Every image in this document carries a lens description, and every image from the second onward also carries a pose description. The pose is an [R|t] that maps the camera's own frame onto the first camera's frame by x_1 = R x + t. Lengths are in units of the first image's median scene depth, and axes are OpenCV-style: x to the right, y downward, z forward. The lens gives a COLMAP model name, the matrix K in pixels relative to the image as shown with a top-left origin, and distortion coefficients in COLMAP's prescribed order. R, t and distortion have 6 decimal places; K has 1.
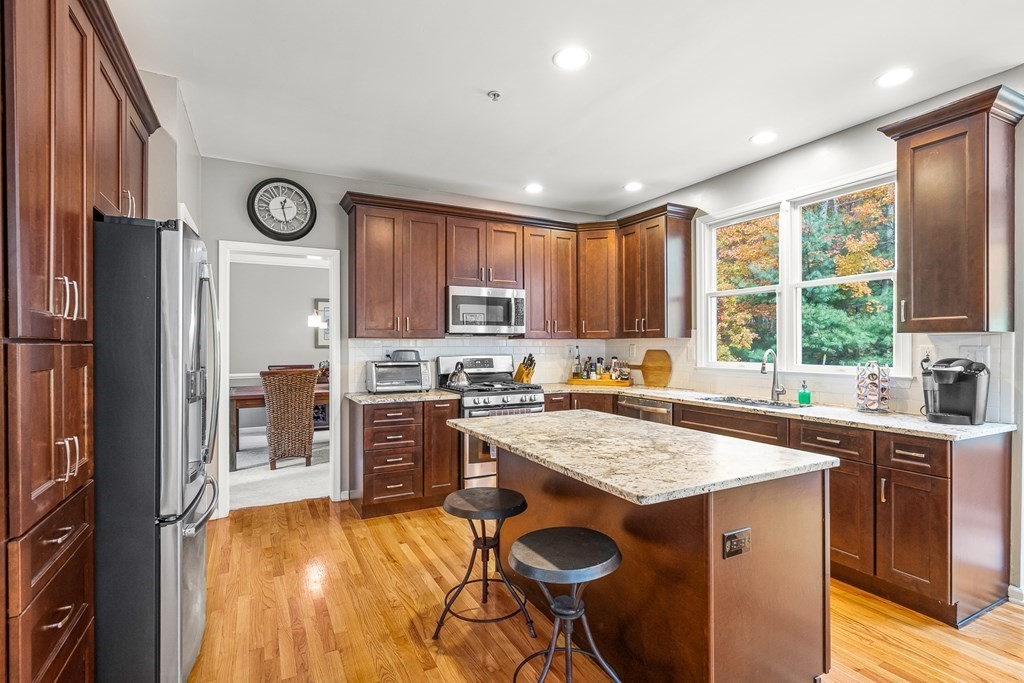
lens RADIAL K [[485.1, 0, 511.9], [0, 485.1, 340.7], [0, 0, 1]] dist [0.000535, 0.000809]
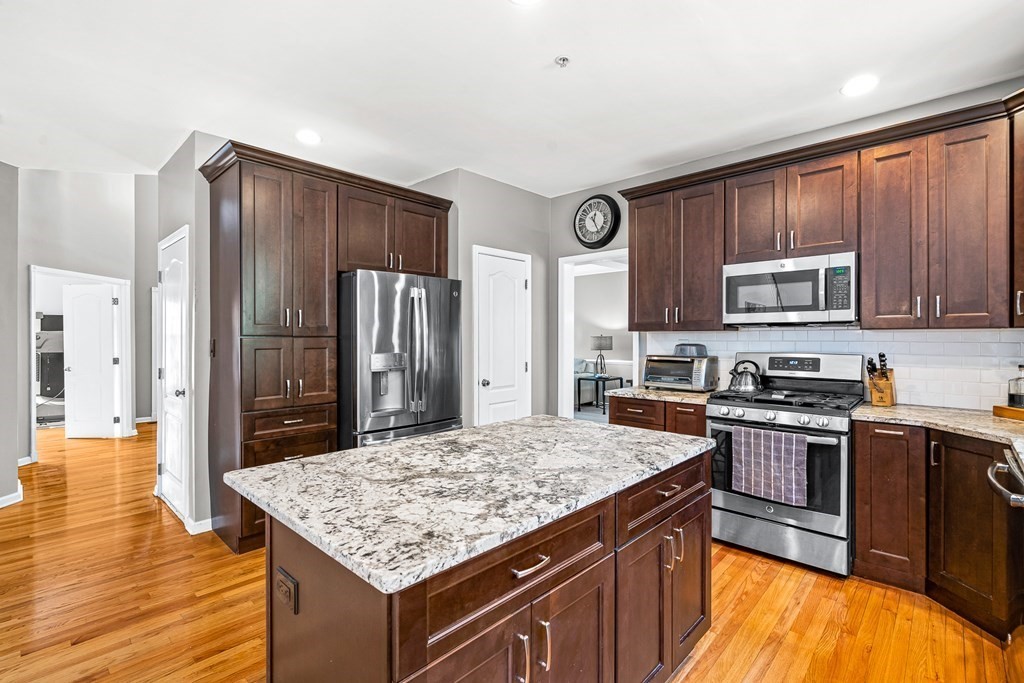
lens RADIAL K [[466.6, 0, 513.6], [0, 466.6, 336.6], [0, 0, 1]] dist [-0.001264, -0.000733]
pose [[0.334296, 0.001532, -0.942467, 0.515254], [0.006482, 0.999971, 0.003924, -0.000056], [0.942446, -0.007421, 0.334276, 0.431262]]
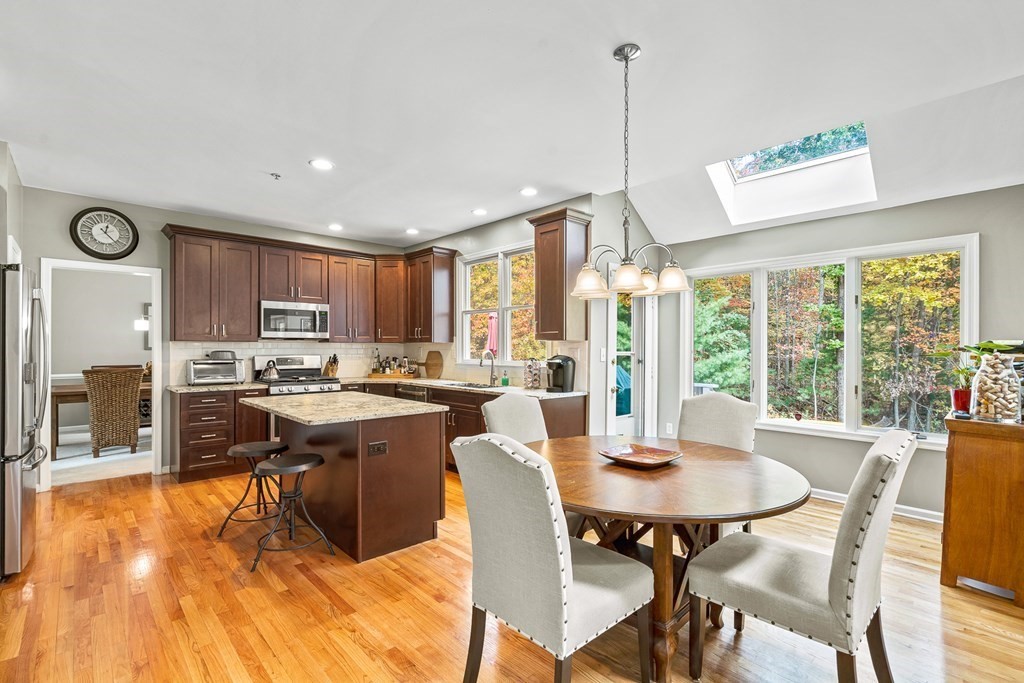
lens RADIAL K [[466.6, 0, 512.5], [0, 466.6, 346.8], [0, 0, 1]] dist [-0.001264, -0.000733]
pose [[0.964512, 0.003968, 0.264009, 0.195449], [-0.005303, 0.999976, 0.004344, -0.000315], [-0.263986, -0.005590, 0.964510, -0.378235]]
